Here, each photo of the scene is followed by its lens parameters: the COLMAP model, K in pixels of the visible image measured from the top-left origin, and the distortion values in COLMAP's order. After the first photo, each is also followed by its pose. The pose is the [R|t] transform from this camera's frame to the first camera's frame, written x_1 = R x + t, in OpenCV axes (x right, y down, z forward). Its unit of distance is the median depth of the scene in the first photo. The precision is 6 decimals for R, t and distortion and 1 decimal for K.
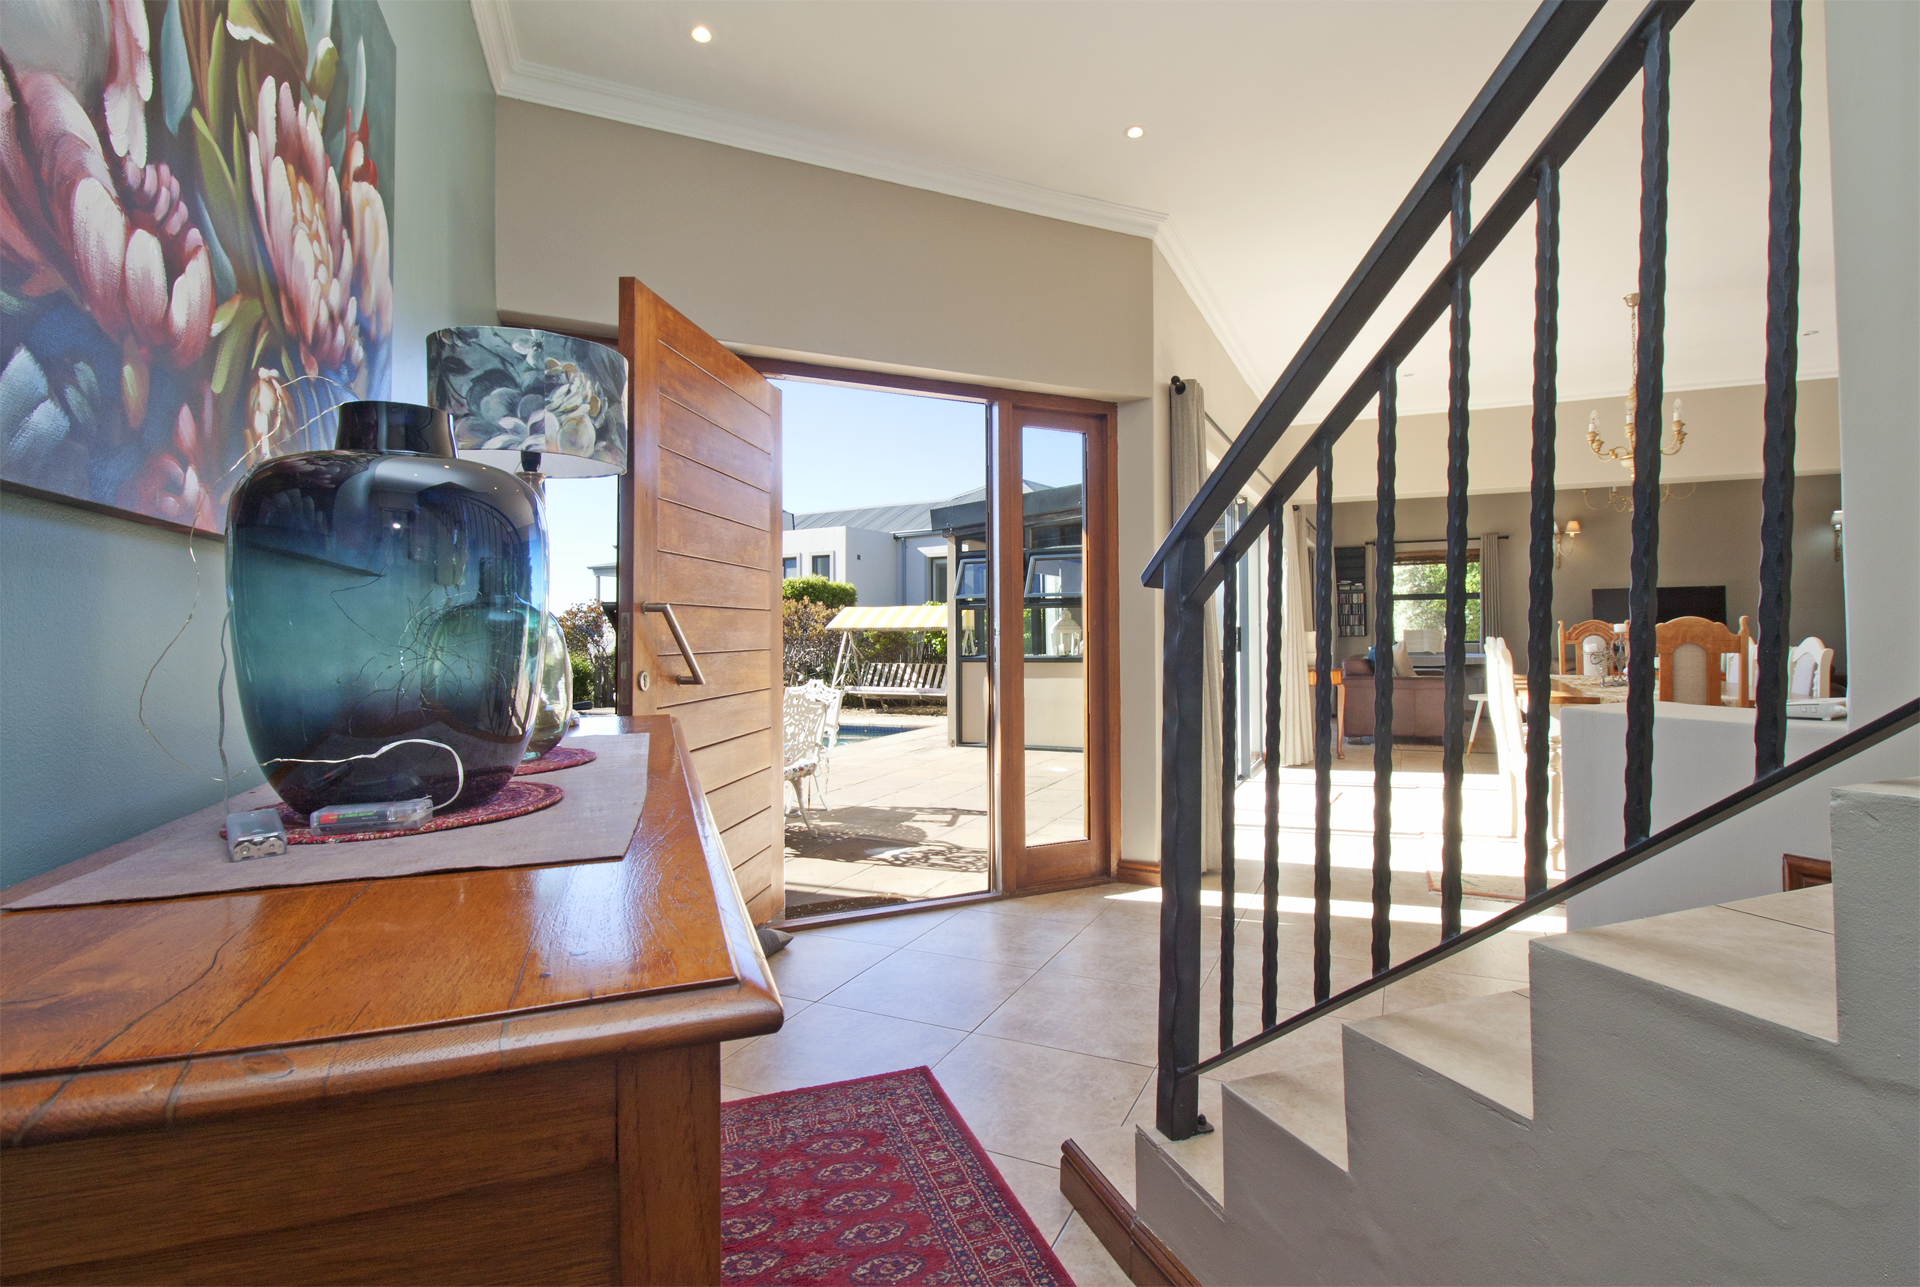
lens RADIAL K [[890.6, 0, 960.0], [0, 890.6, 643.5], [0, 0, 1]] dist [-0.000205, -0.000027]
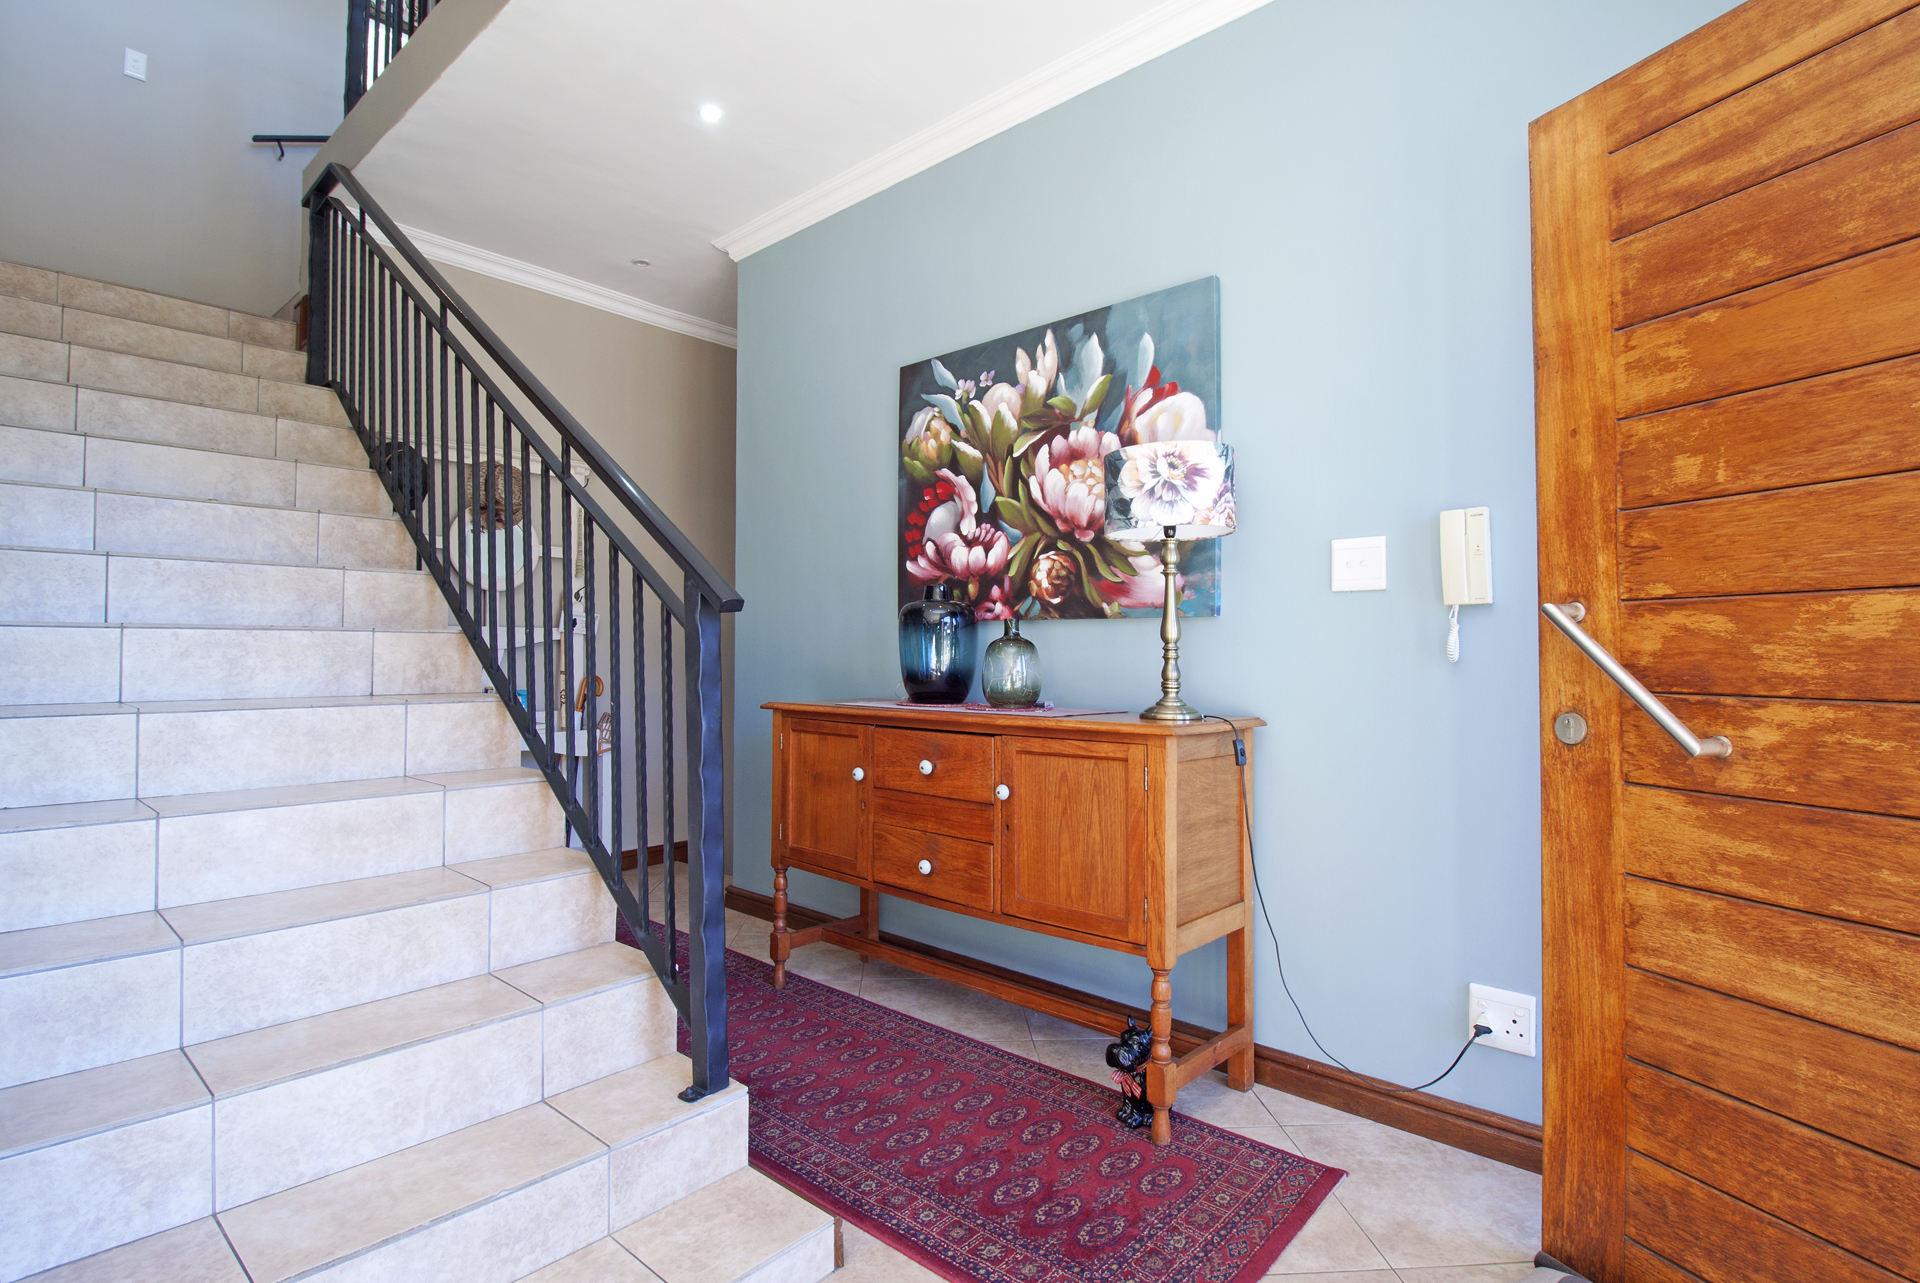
lens RADIAL K [[864.7, 0, 960.0], [0, 864.7, 641.5], [0, 0, 1]] dist [-0.001506, -0.014515]
pose [[-0.859313, 0.003671, -0.511437, 0.510319], [0.002125, 0.999991, 0.003608, -0.033551], [0.511446, 0.002013, -0.859313, 2.020468]]
